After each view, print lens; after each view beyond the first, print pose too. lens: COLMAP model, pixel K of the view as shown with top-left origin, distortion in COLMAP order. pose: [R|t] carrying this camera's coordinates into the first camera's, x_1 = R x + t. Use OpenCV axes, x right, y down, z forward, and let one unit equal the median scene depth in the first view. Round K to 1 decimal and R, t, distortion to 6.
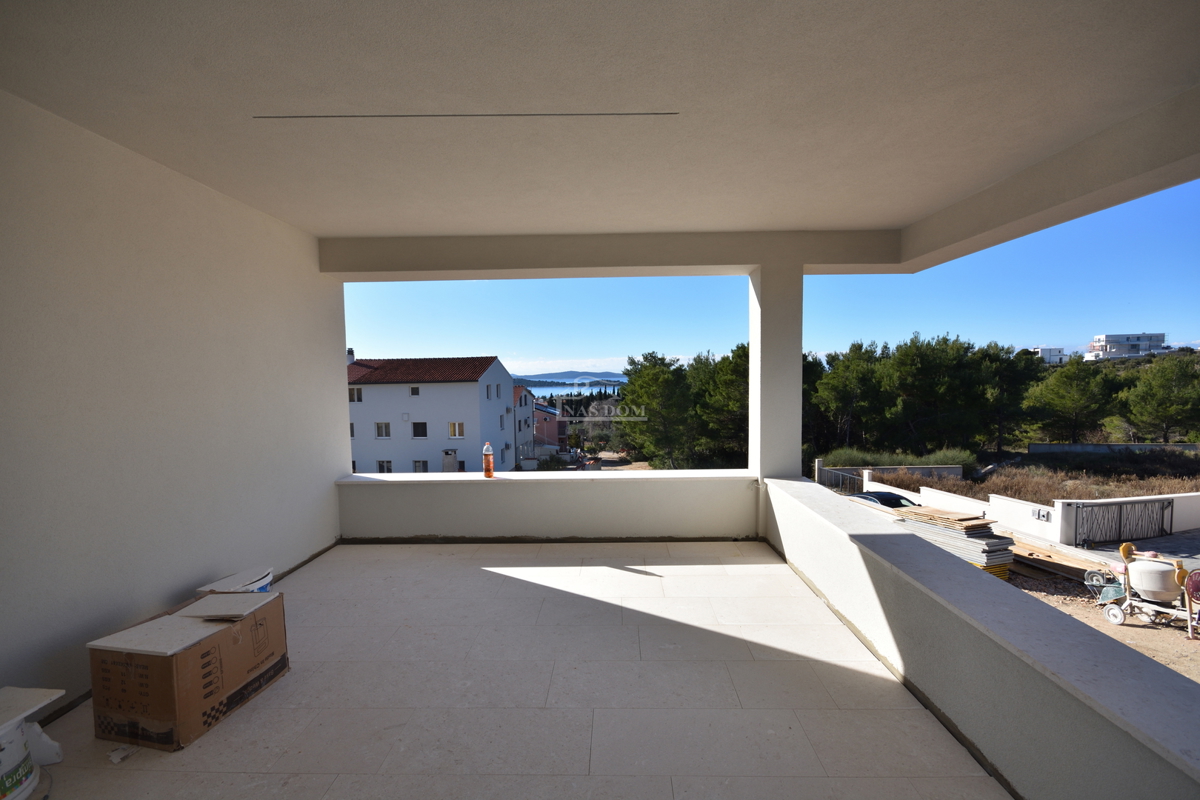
lens RADIAL K [[688.9, 0, 600.0], [0, 688.9, 400.0], [0, 0, 1]] dist [0.000136, -0.000085]
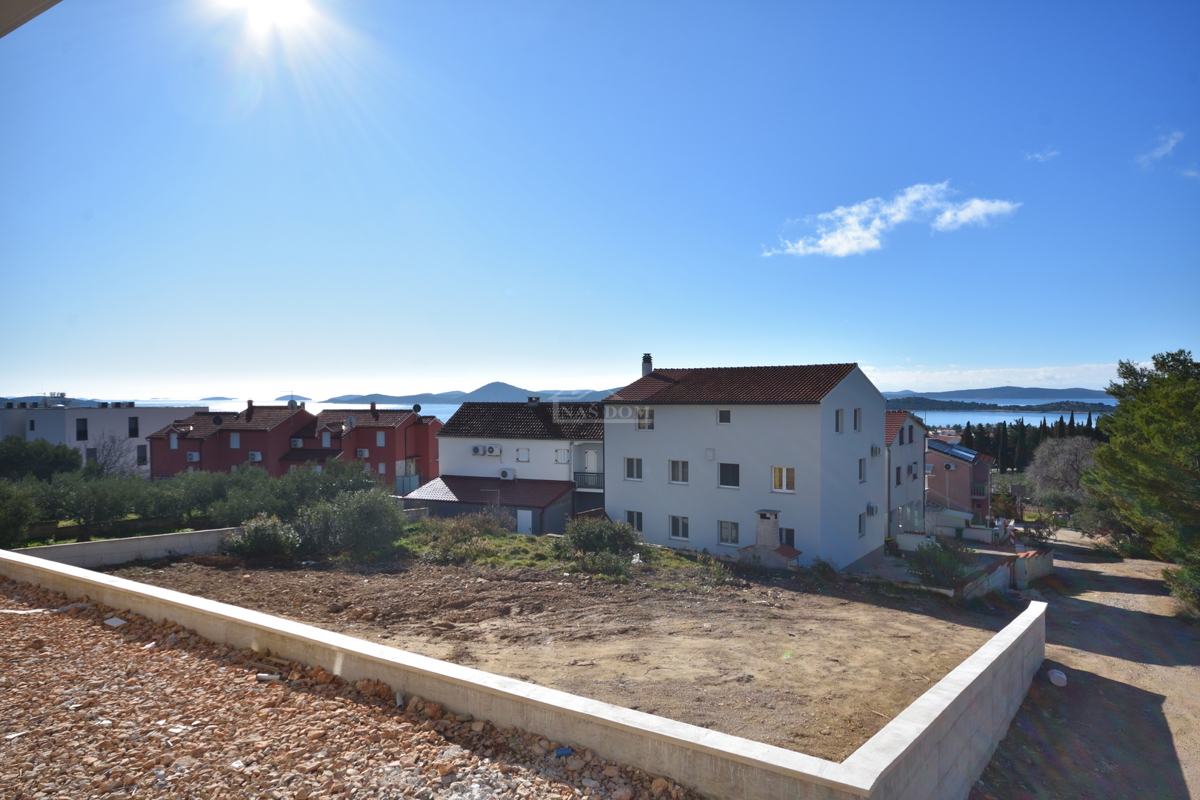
lens RADIAL K [[744.4, 0, 600.0], [0, 744.4, 400.0], [0, 0, 1]] dist [0.025487, 0.002129]
pose [[0.842666, 0.016870, -0.538173, 0.016494], [-0.026975, 0.999577, -0.010902, -0.015182], [0.537761, 0.023704, 0.842764, 0.280726]]
